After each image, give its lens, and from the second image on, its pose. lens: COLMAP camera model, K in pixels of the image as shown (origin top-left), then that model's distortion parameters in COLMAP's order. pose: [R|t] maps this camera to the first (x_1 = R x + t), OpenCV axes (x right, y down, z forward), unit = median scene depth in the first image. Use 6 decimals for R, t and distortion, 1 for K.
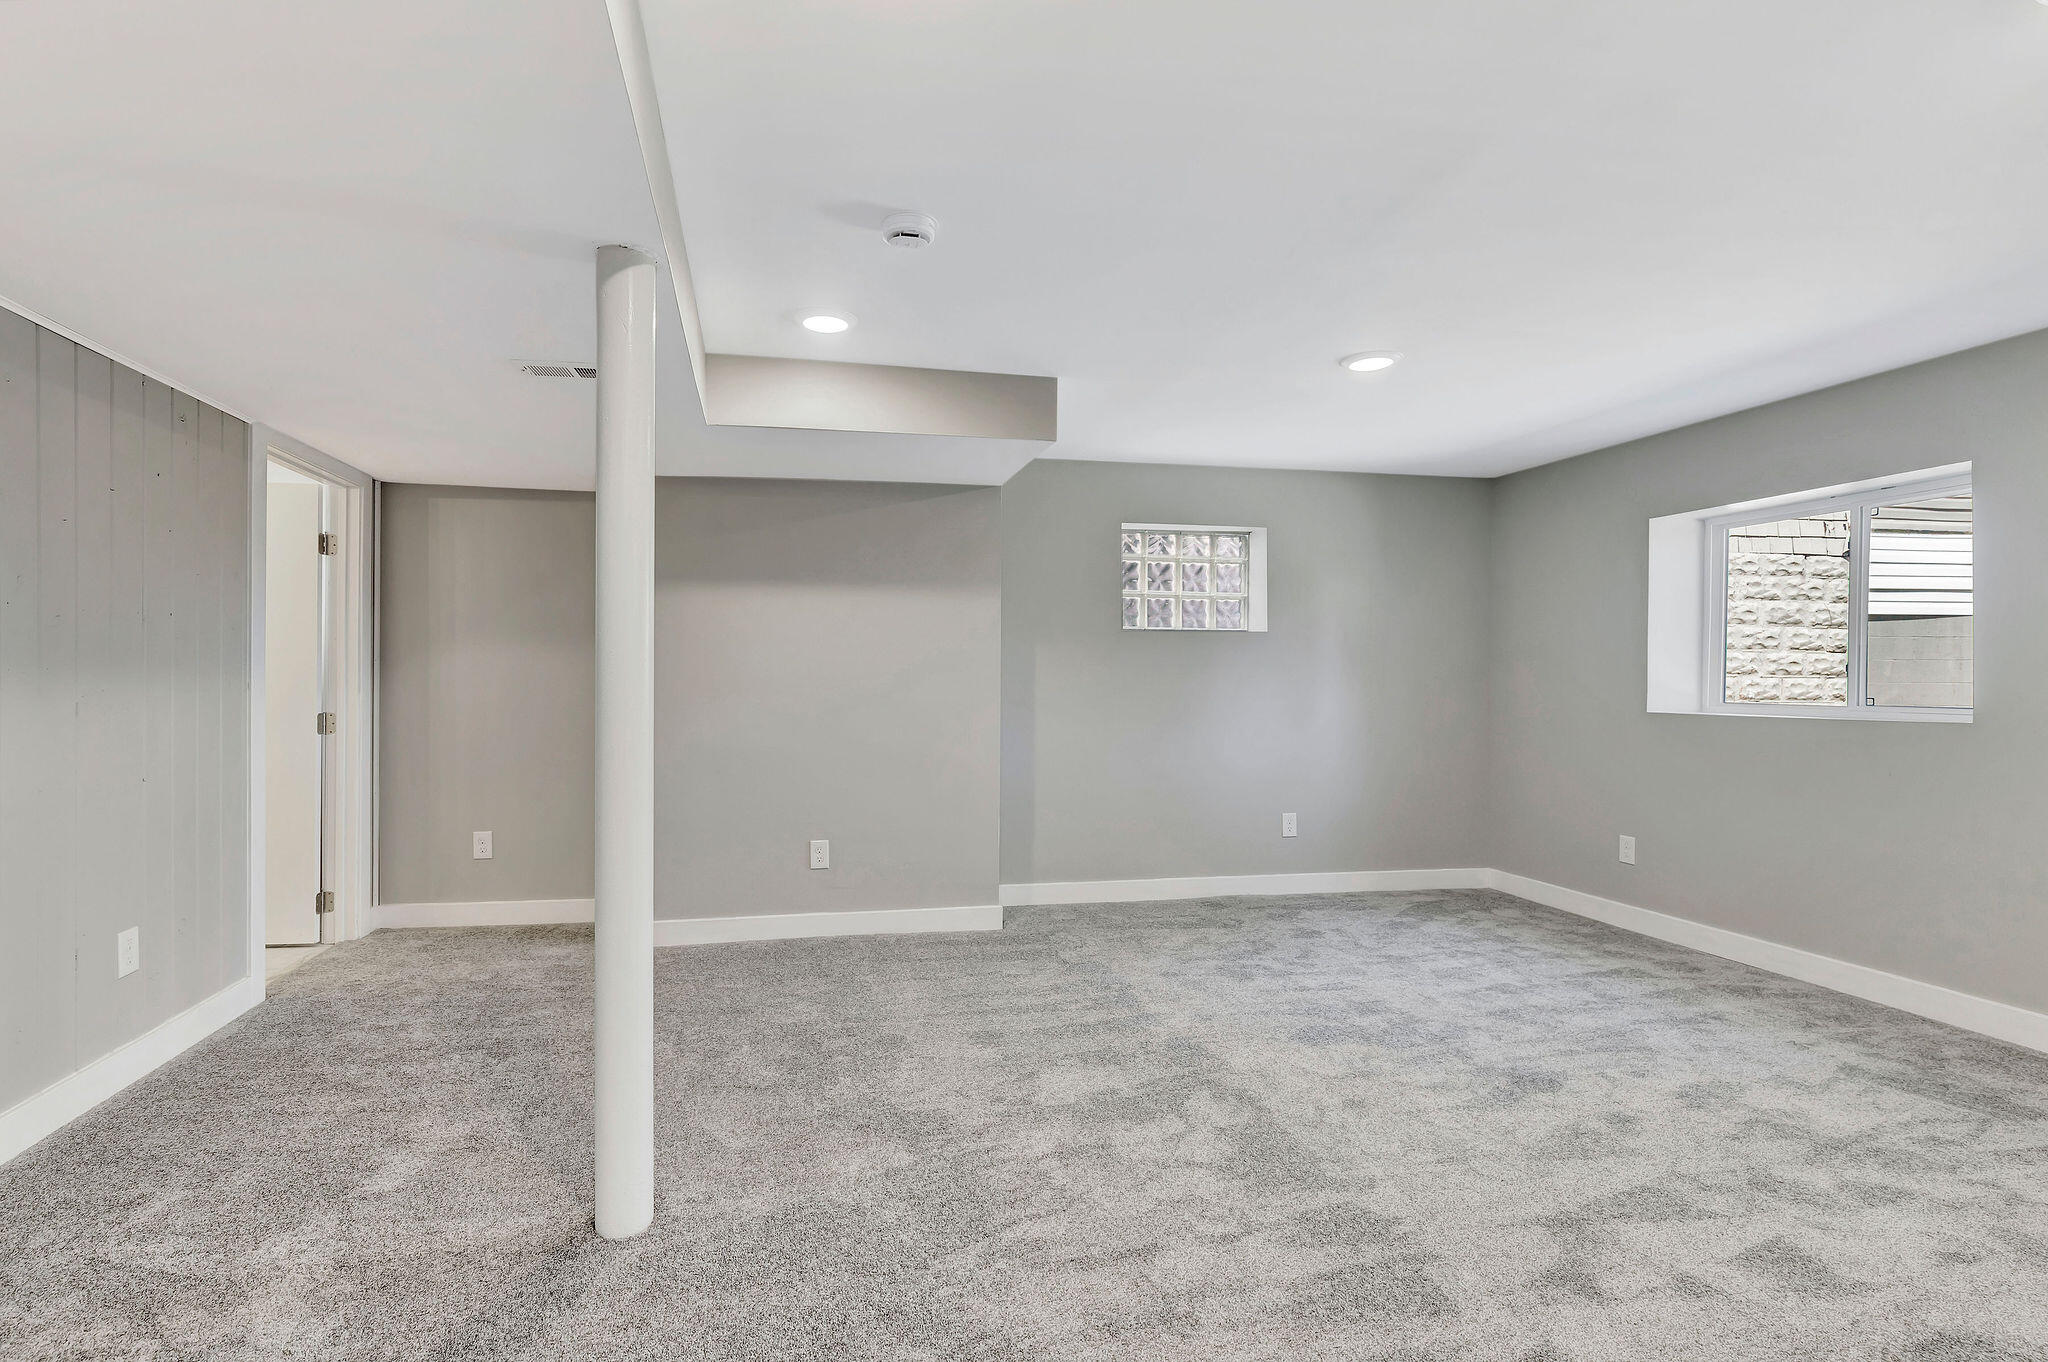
lens RADIAL K [[845.7, 0, 1024.0], [0, 845.7, 681.0], [0, 0, 1]] dist [0.003403, 0.000086]
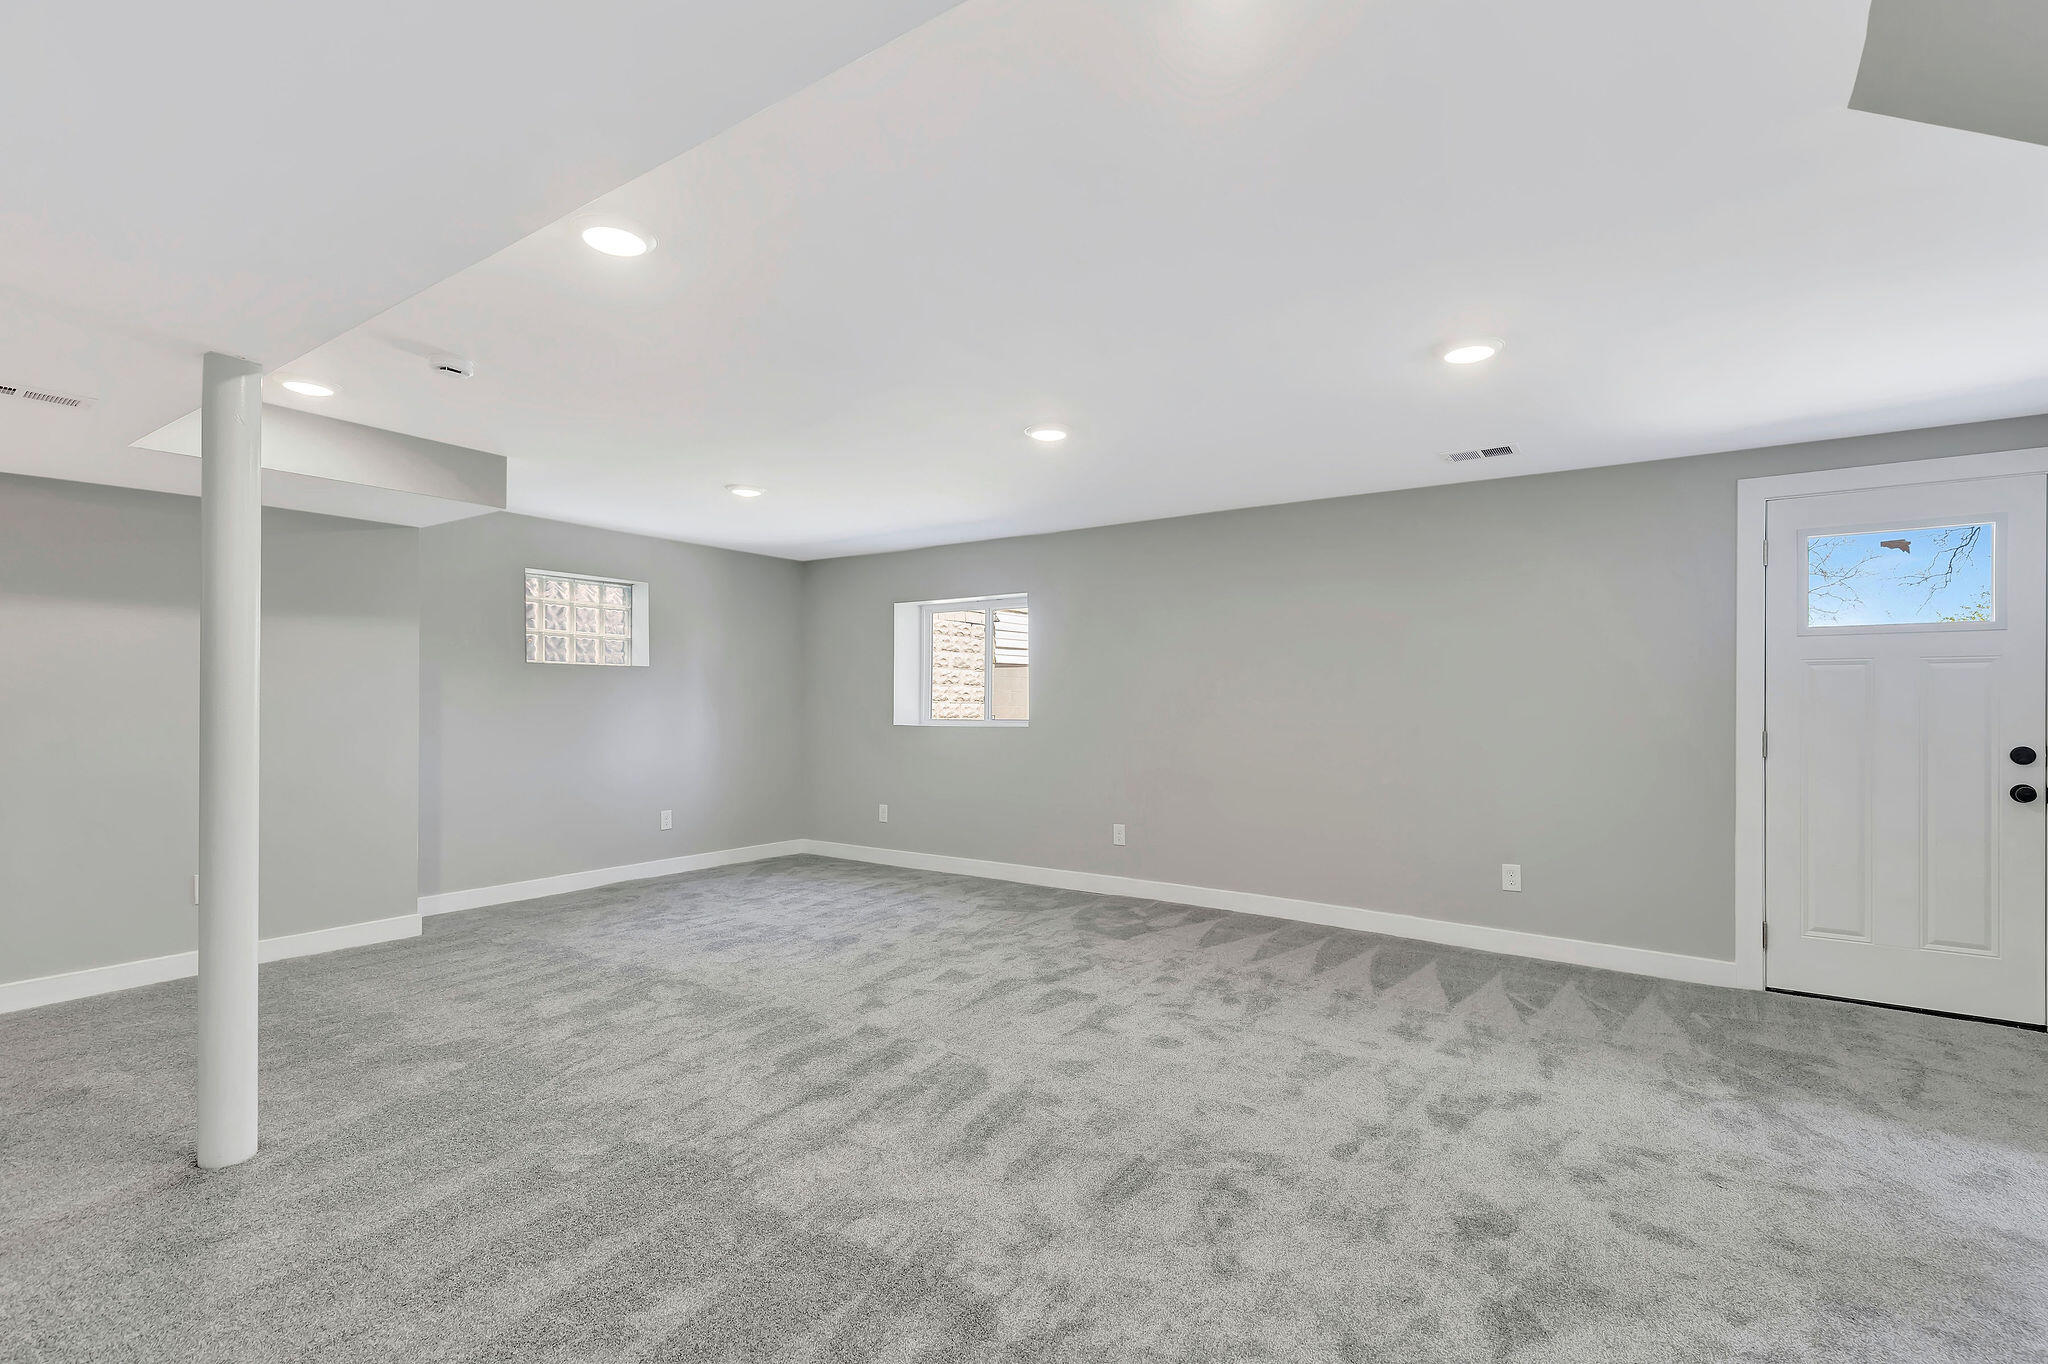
lens RADIAL K [[945.2, 0, 1024.0], [0, 945.2, 682.0], [0, 0, 1]] dist [0.002215, 0.000000]
pose [[0.704868, 0.014298, 0.709194, -0.408485], [0.002556, 0.999739, -0.022697, -0.004953], [-0.709334, 0.017811, 0.704647, -0.493644]]
